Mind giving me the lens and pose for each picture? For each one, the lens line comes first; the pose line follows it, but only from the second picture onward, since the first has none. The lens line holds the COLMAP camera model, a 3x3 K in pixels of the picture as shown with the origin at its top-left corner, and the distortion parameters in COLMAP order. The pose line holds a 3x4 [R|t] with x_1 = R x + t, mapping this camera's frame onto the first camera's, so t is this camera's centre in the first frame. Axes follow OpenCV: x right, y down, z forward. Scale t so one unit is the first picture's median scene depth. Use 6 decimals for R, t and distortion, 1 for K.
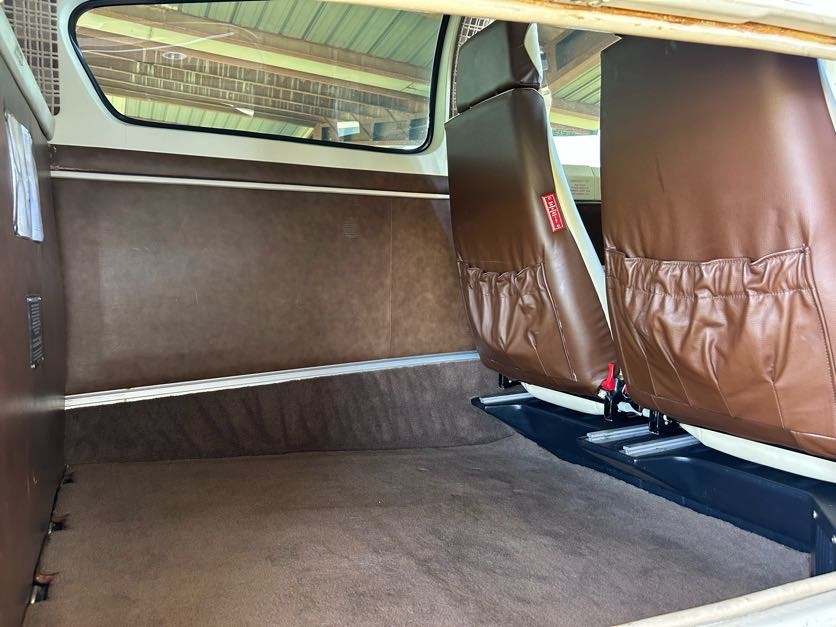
lens RADIAL K [[635.9, 0, 415.2], [0, 635.9, 314.9], [0, 0, 1]] dist [0.038128, -0.048304]
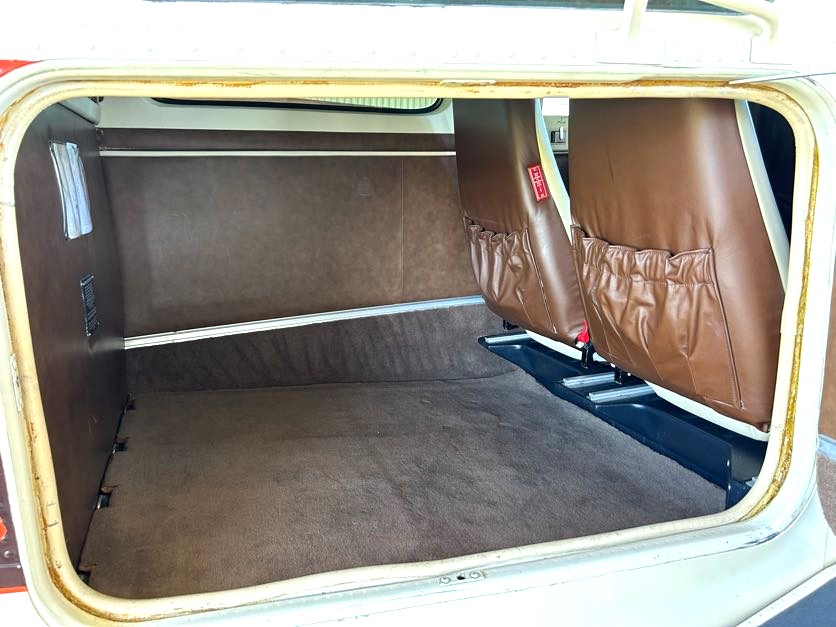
lens RADIAL K [[635.9, 0, 421.2], [0, 635.9, 312.5], [0, 0, 1]] dist [0.038128, -0.048304]
pose [[0.995387, 0.019557, -0.093927, 0.125578], [-0.005663, 0.989274, 0.145964, -0.100255], [0.095774, -0.144758, 0.984821, -0.134284]]
